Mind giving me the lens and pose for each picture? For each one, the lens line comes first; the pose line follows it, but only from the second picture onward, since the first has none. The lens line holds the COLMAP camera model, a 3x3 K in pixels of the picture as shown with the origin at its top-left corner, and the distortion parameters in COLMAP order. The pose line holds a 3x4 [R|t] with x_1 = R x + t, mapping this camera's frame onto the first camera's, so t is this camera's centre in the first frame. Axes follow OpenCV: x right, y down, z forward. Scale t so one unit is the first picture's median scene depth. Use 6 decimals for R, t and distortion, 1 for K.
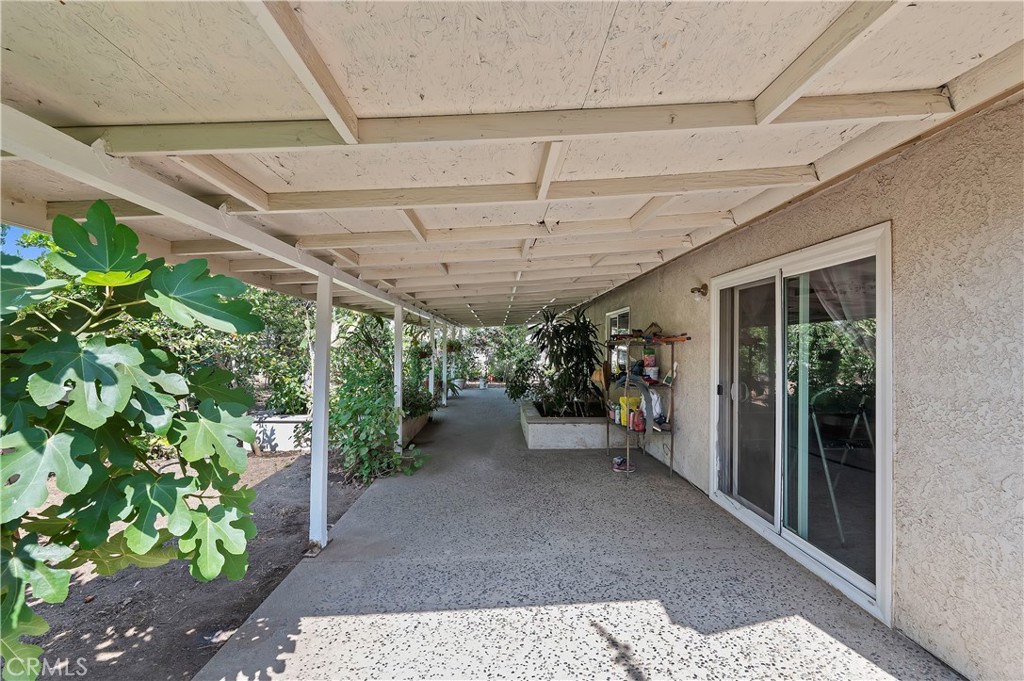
lens RADIAL K [[429.4, 0, 525.7], [0, 429.4, 342.8], [0, 0, 1]] dist [-0.001563, -0.000089]
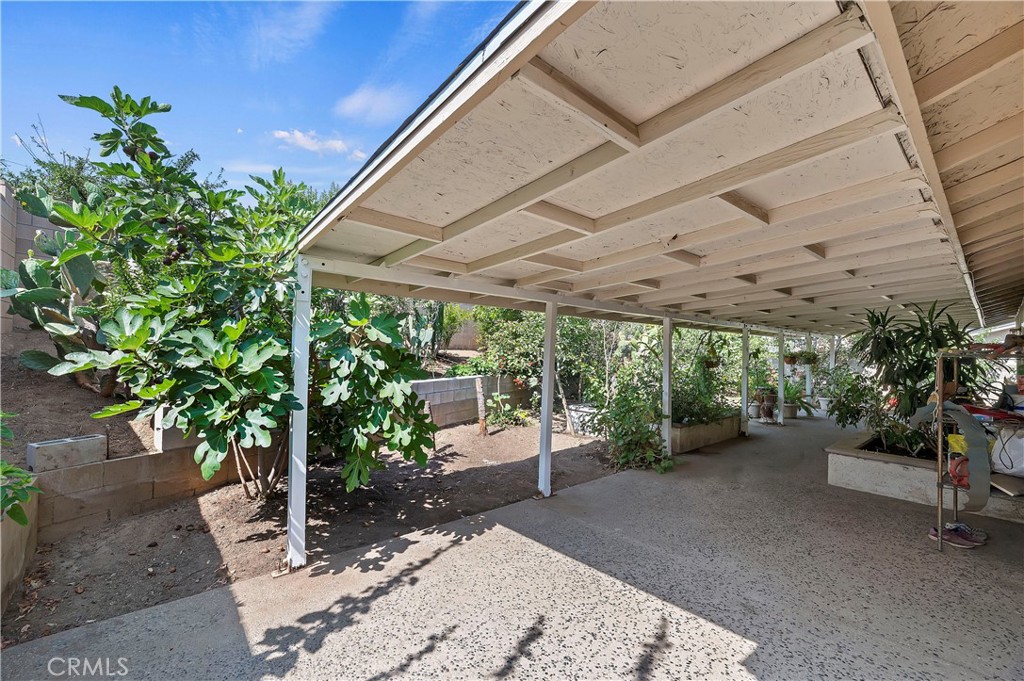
lens RADIAL K [[429.4, 0, 510.2], [0, 429.4, 344.8], [0, 0, 1]] dist [-0.001563, -0.000089]
pose [[0.616086, -0.002335, -0.787675, 0.684102], [-0.012877, 0.999832, -0.013036, 0.003344], [0.787573, 0.018174, 0.615953, 0.047726]]
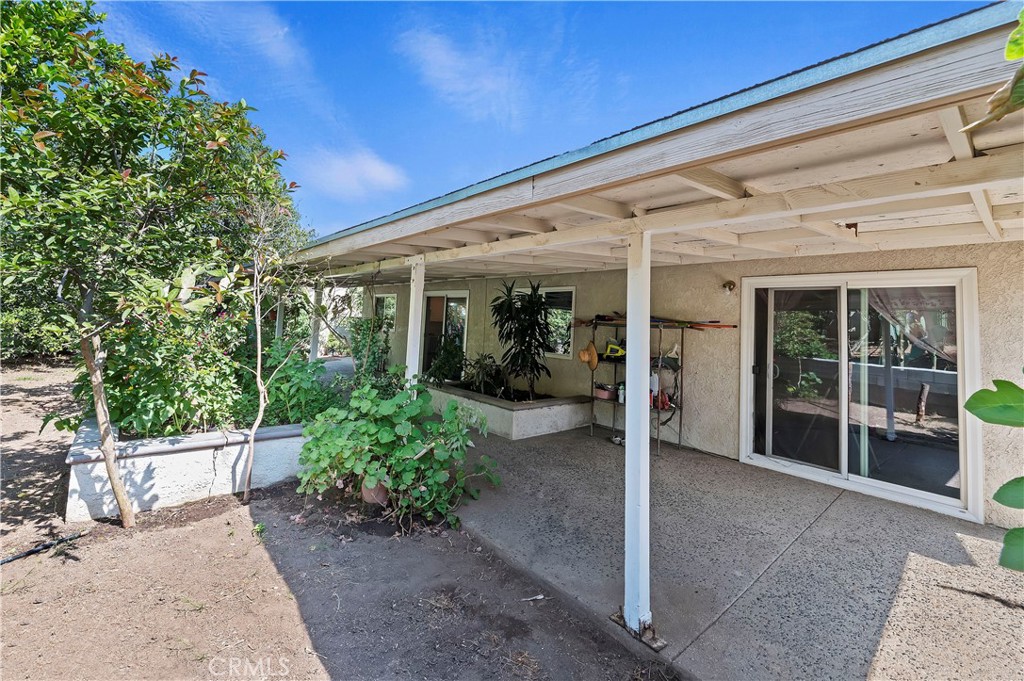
lens RADIAL K [[429.4, 0, 537.5], [0, 429.4, 295.1], [0, 0, 1]] dist [-0.001563, -0.000089]
pose [[0.780799, 0.073626, 0.620430, -1.312398], [-0.048704, 0.997183, -0.057043, -0.005199], [-0.622882, 0.014322, 0.782185, 0.692316]]
